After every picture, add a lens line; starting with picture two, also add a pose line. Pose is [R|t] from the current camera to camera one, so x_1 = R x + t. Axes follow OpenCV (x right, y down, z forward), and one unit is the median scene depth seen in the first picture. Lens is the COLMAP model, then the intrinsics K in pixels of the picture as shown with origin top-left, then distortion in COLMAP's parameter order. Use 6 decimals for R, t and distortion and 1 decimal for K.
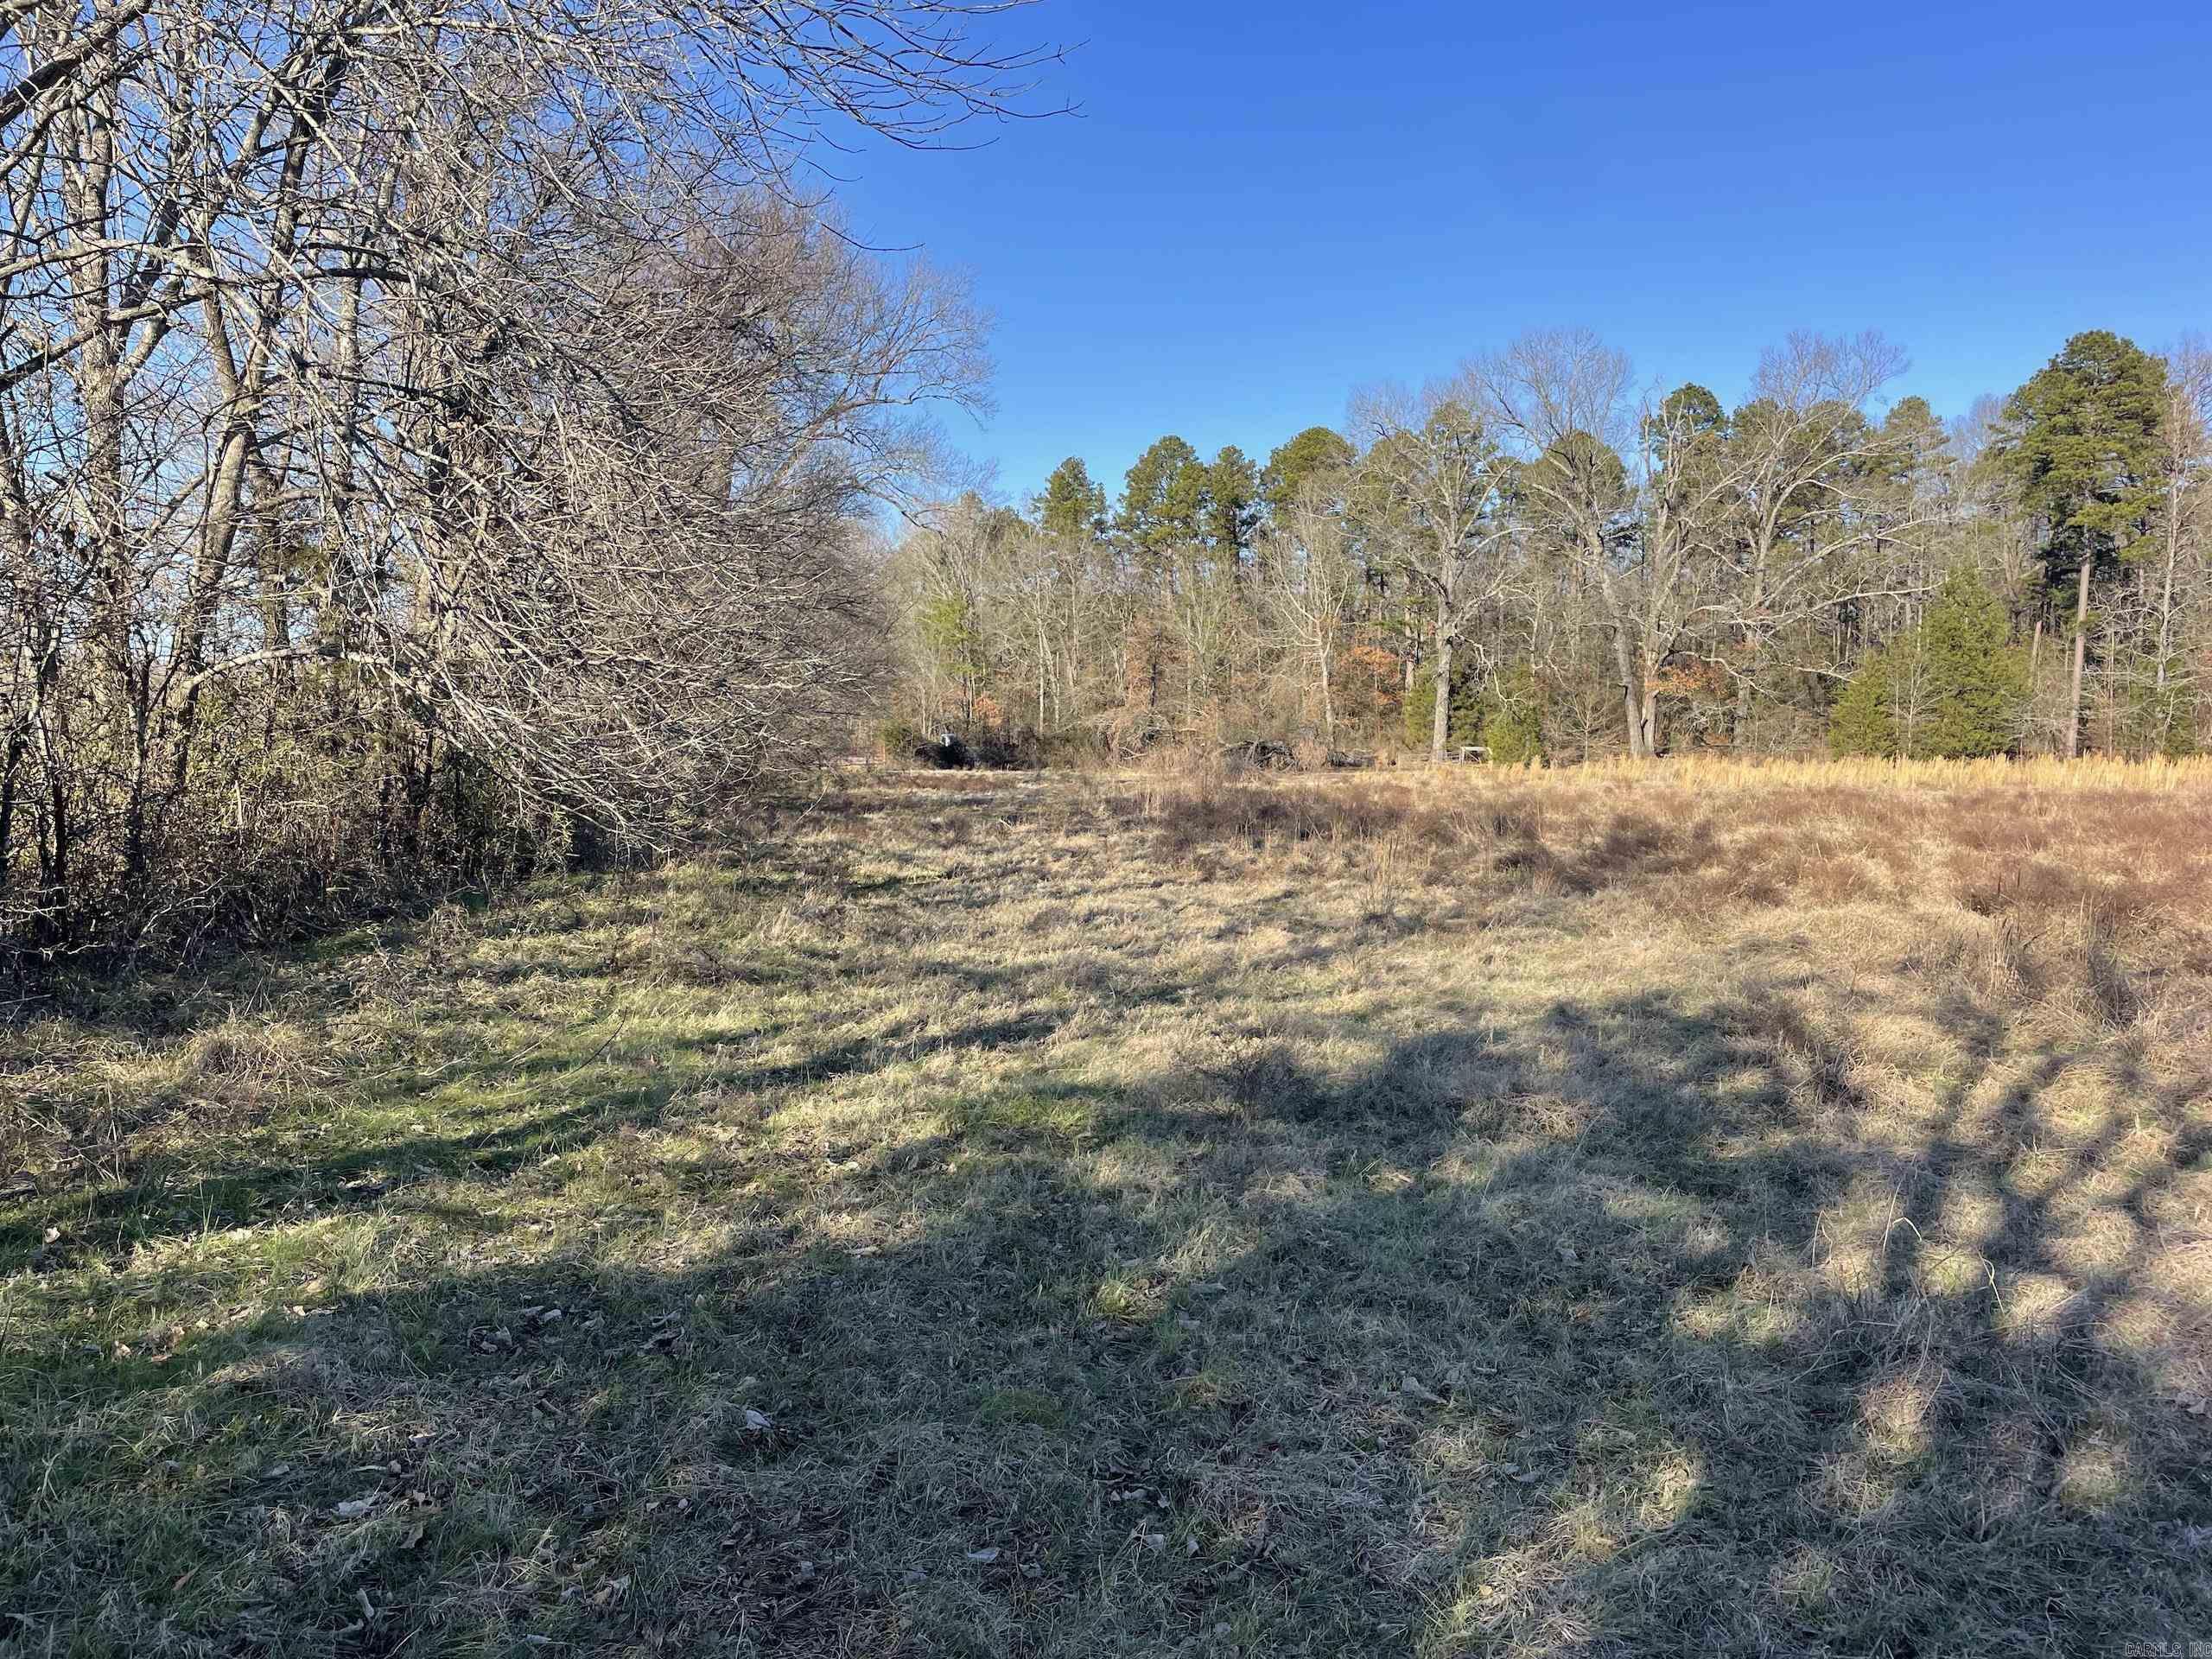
lens RADIAL K [[1658.5, 0, 1103.7], [0, 1658.5, 822.6], [0, 0, 1]] dist [0.075466, -0.096779]
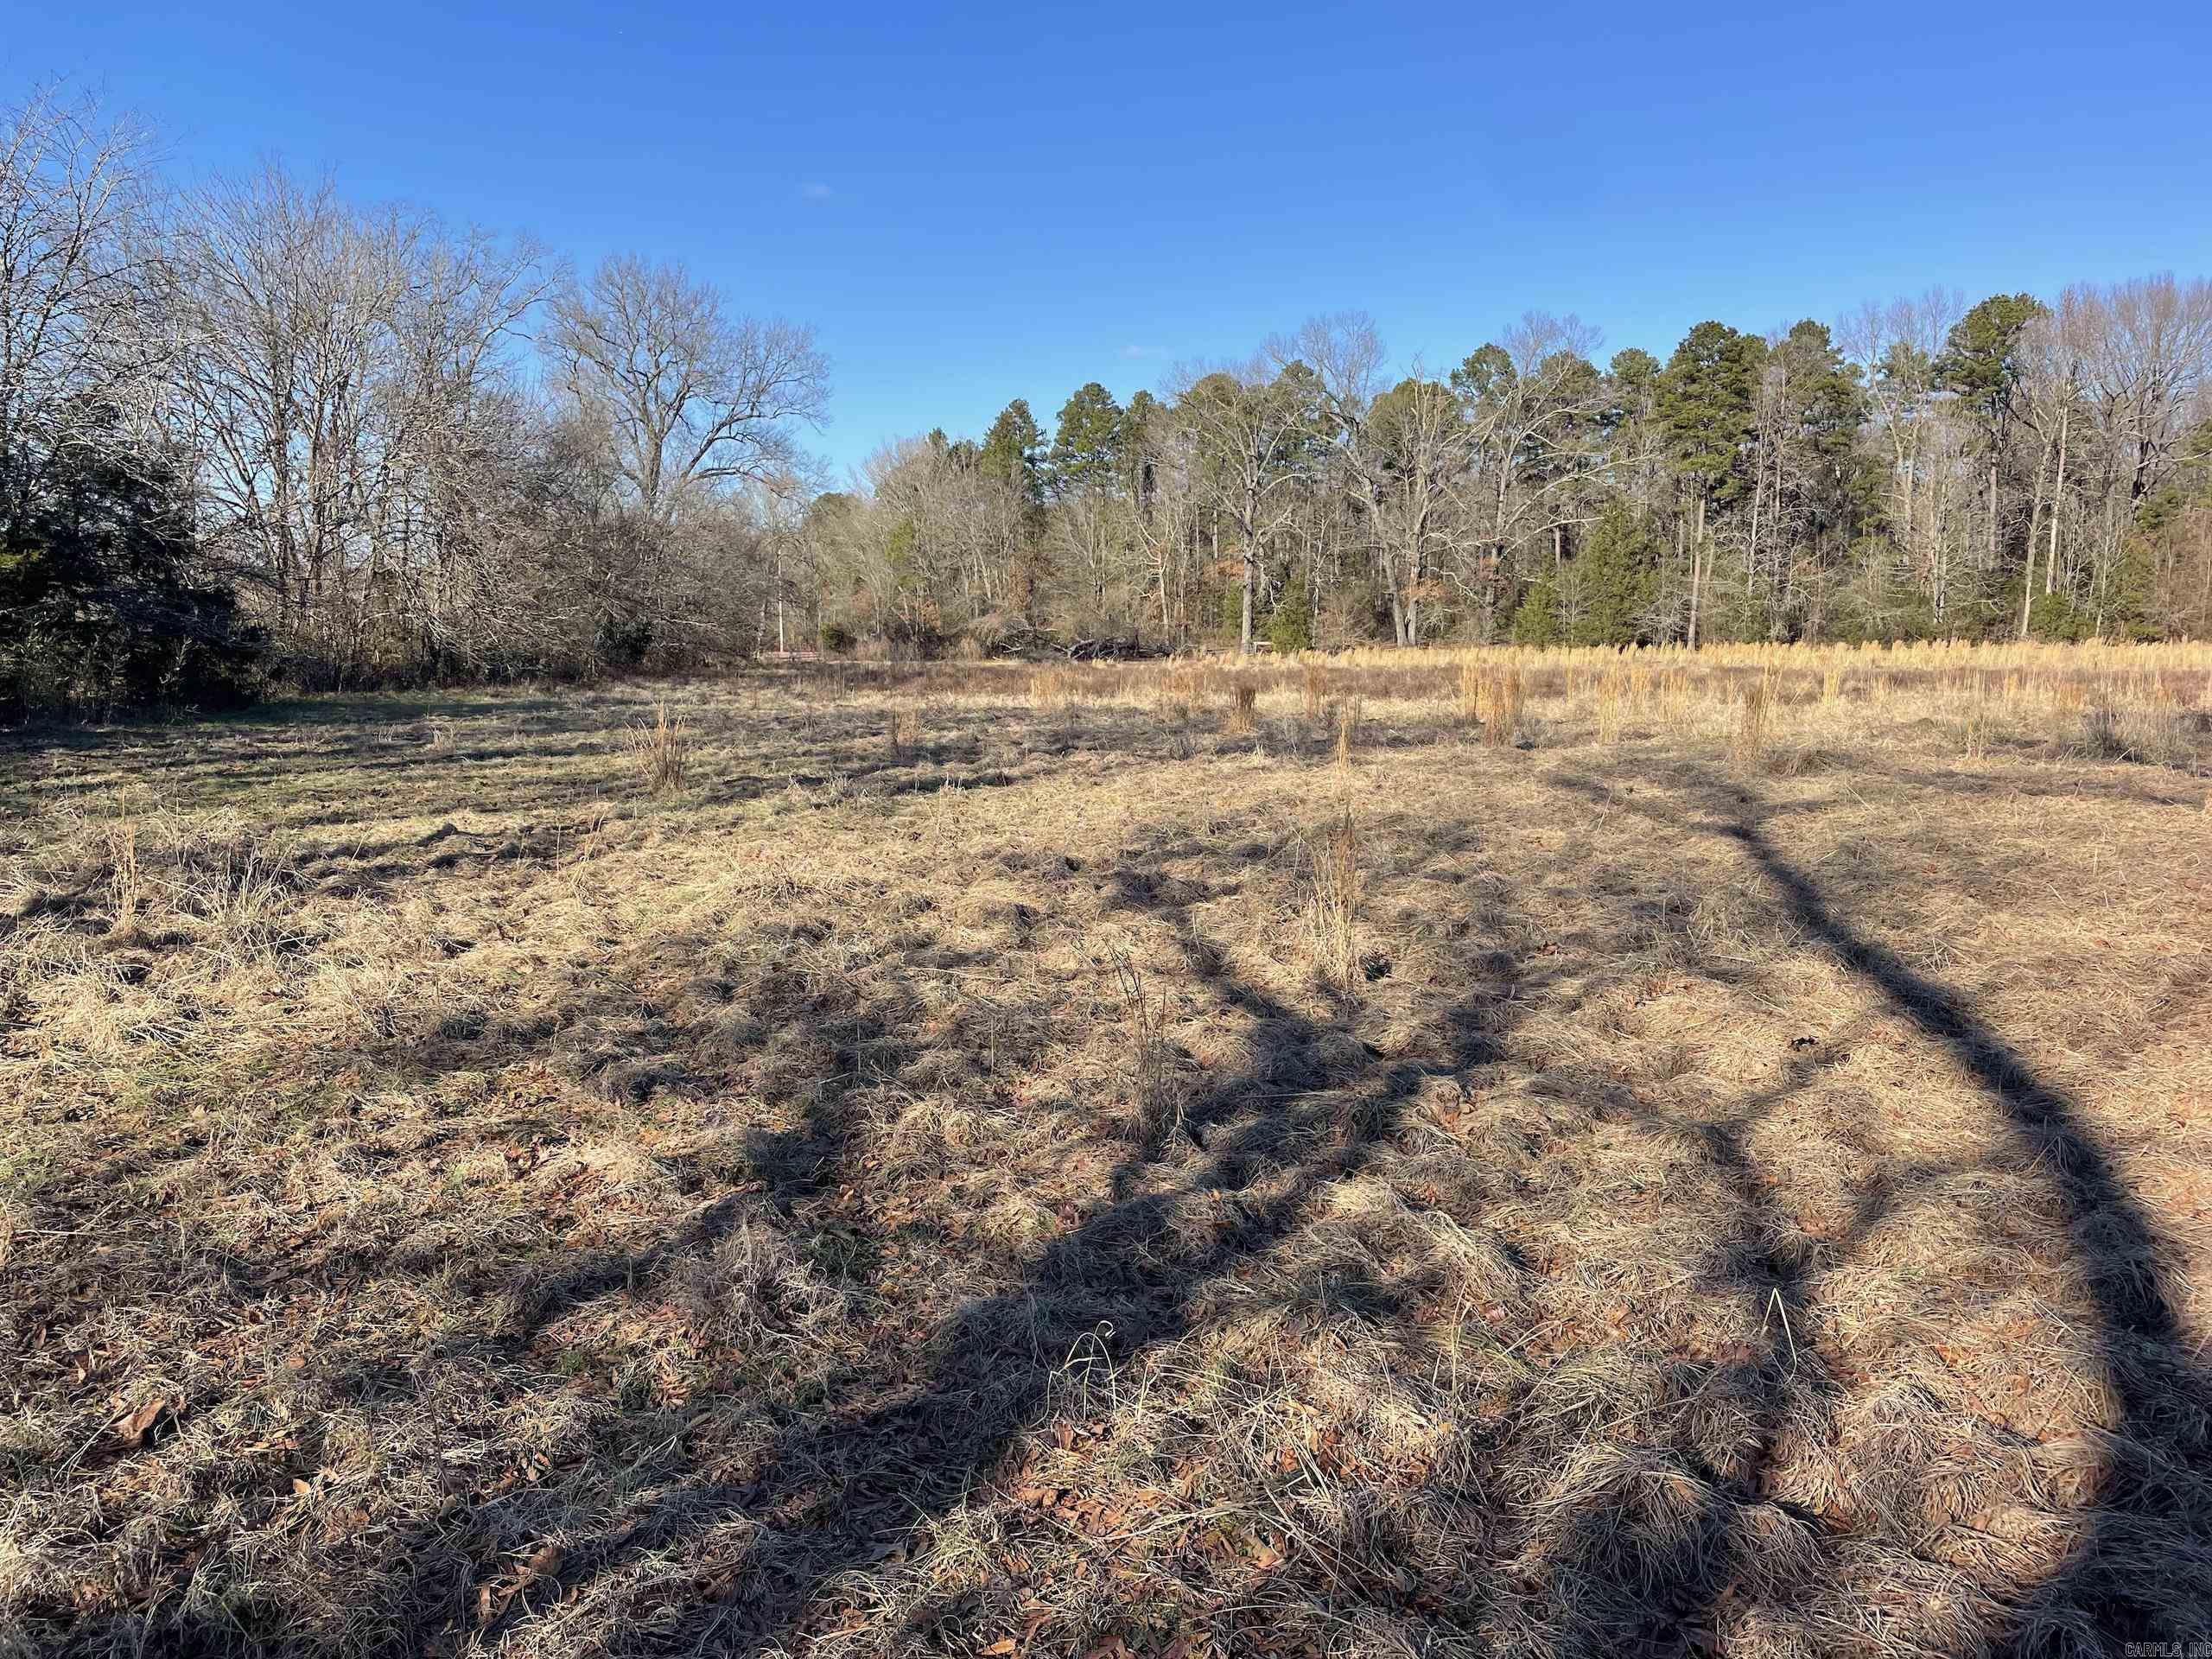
lens RADIAL K [[1658.5, 0, 1084.6], [0, 1658.5, 844.1], [0, 0, 1]] dist [0.075466, -0.096779]
pose [[0.998274, 0.000923, -0.058716, 0.105747], [0.003353, 0.997349, 0.072684, 0.011926], [0.058627, -0.072755, 0.995625, -0.220068]]
